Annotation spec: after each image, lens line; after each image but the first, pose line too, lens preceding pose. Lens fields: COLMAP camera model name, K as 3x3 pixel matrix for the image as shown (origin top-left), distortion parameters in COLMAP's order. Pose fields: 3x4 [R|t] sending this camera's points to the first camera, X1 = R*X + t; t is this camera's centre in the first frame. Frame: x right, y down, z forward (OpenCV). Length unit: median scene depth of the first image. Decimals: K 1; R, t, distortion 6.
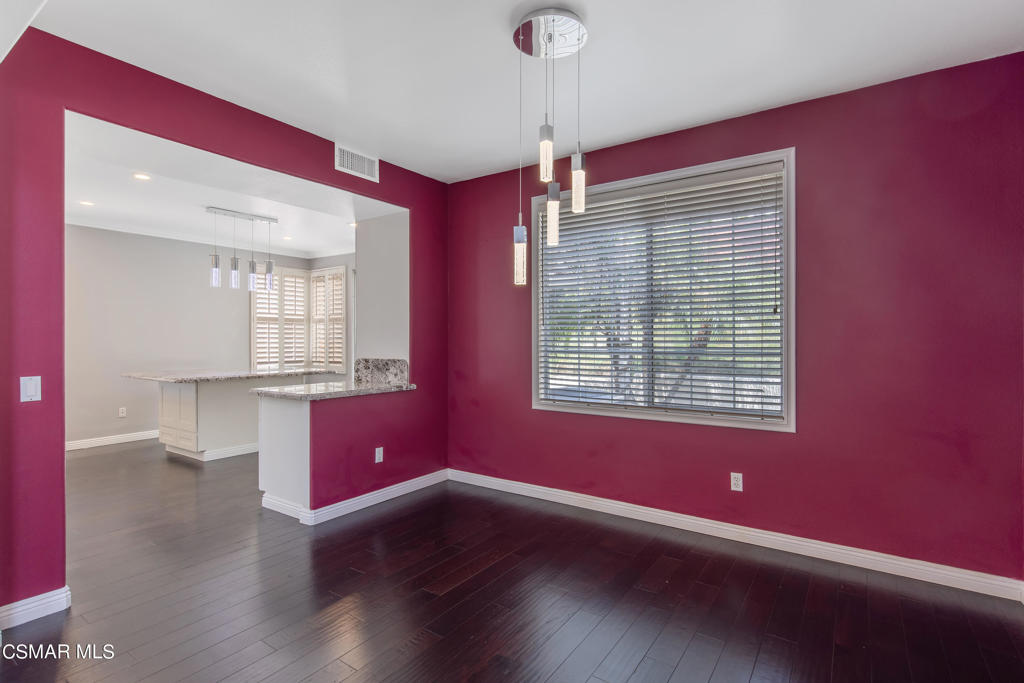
lens RADIAL K [[507.0, 0, 512.0], [0, 507.0, 341.5], [0, 0, 1]] dist [-0.000904, -0.000534]
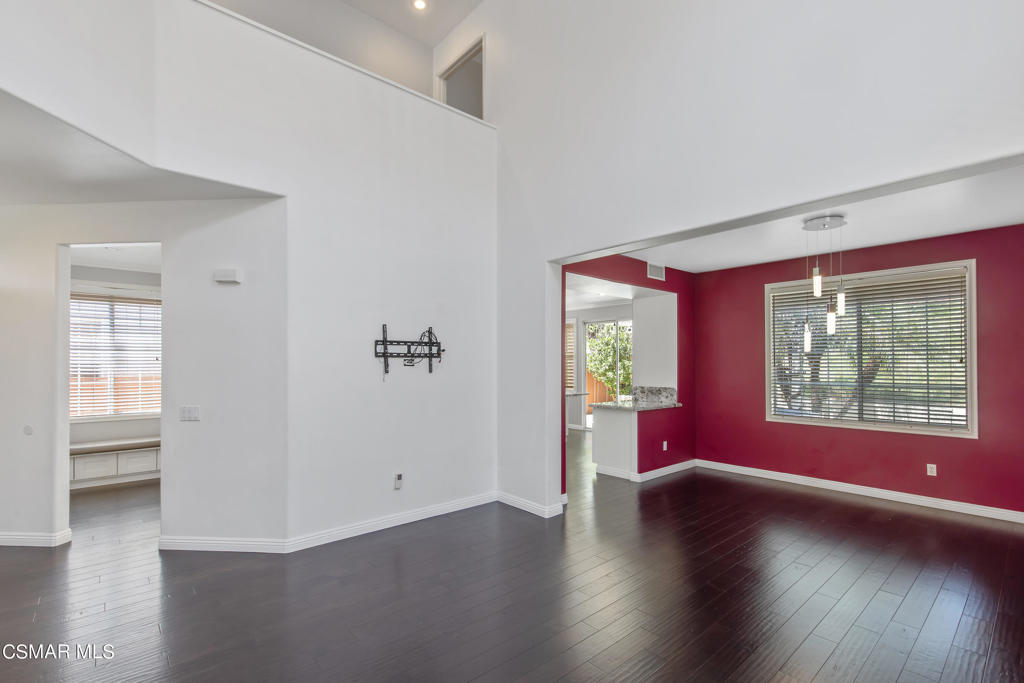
lens RADIAL K [[464.6, 0, 507.8], [0, 464.6, 360.7], [0, 0, 1]] dist [0.002747, 0.000178]
pose [[0.969370, -0.001932, -0.245599, -0.406638], [-0.001114, 0.999924, -0.012262, -0.034878], [0.245604, 0.012160, 0.969294, -0.620581]]
